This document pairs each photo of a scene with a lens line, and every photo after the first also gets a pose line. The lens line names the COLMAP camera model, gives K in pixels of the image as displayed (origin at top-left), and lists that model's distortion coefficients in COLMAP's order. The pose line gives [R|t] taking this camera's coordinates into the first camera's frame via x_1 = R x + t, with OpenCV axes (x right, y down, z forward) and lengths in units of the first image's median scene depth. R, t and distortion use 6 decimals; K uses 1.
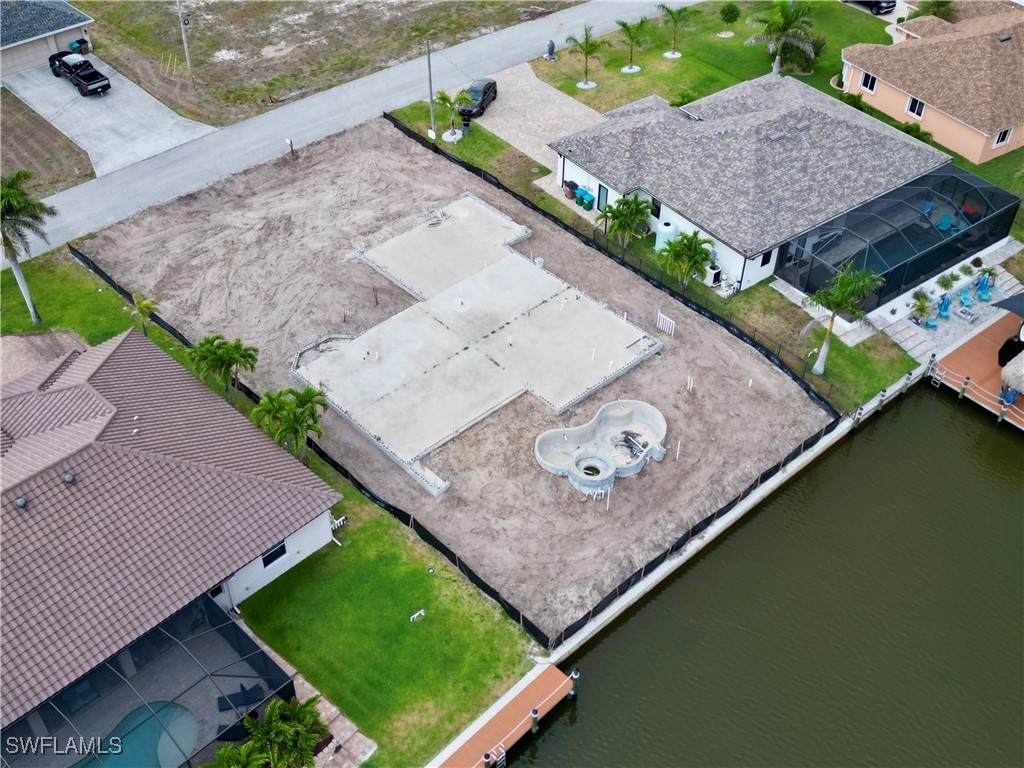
lens RADIAL K [[1088.2, 0, 513.7], [0, 1088.2, 388.8], [0, 0, 1]] dist [0.169513, -0.420805]
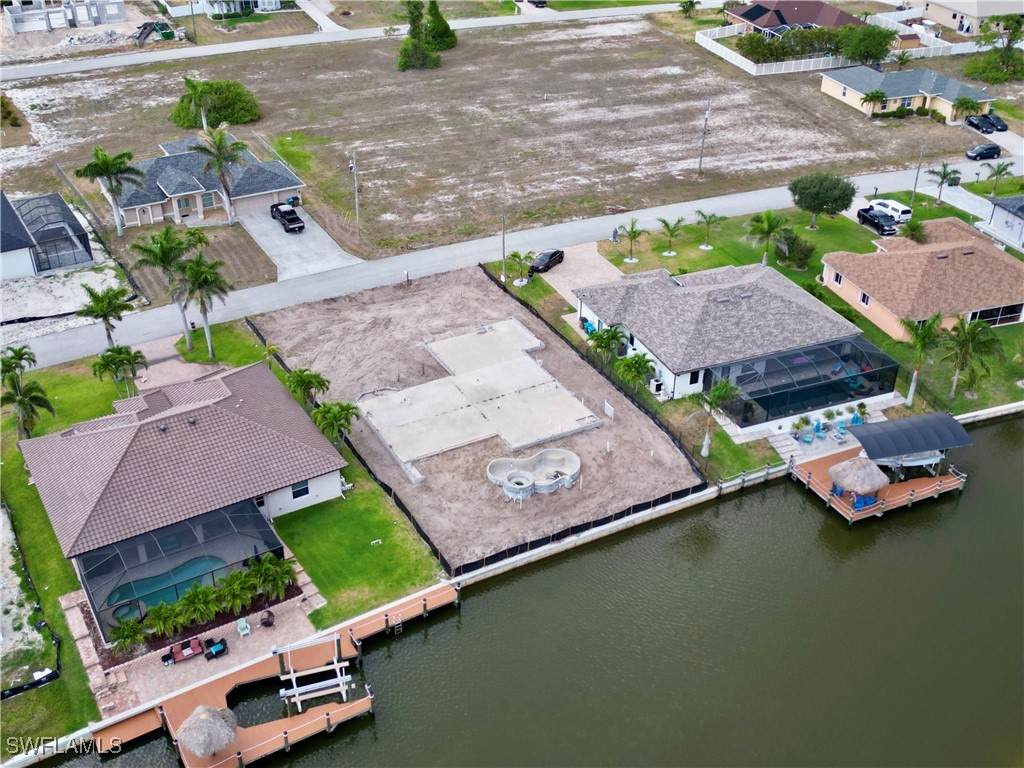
lens RADIAL K [[1088.2, 0, 513.7], [0, 1088.2, 388.8], [0, 0, 1]] dist [0.169513, -0.420805]
pose [[0.968869, 0.126999, -0.212517, 0.305112], [-0.163178, 0.973141, -0.162388, 0.159268], [0.186186, 0.192010, 0.963570, -0.391431]]
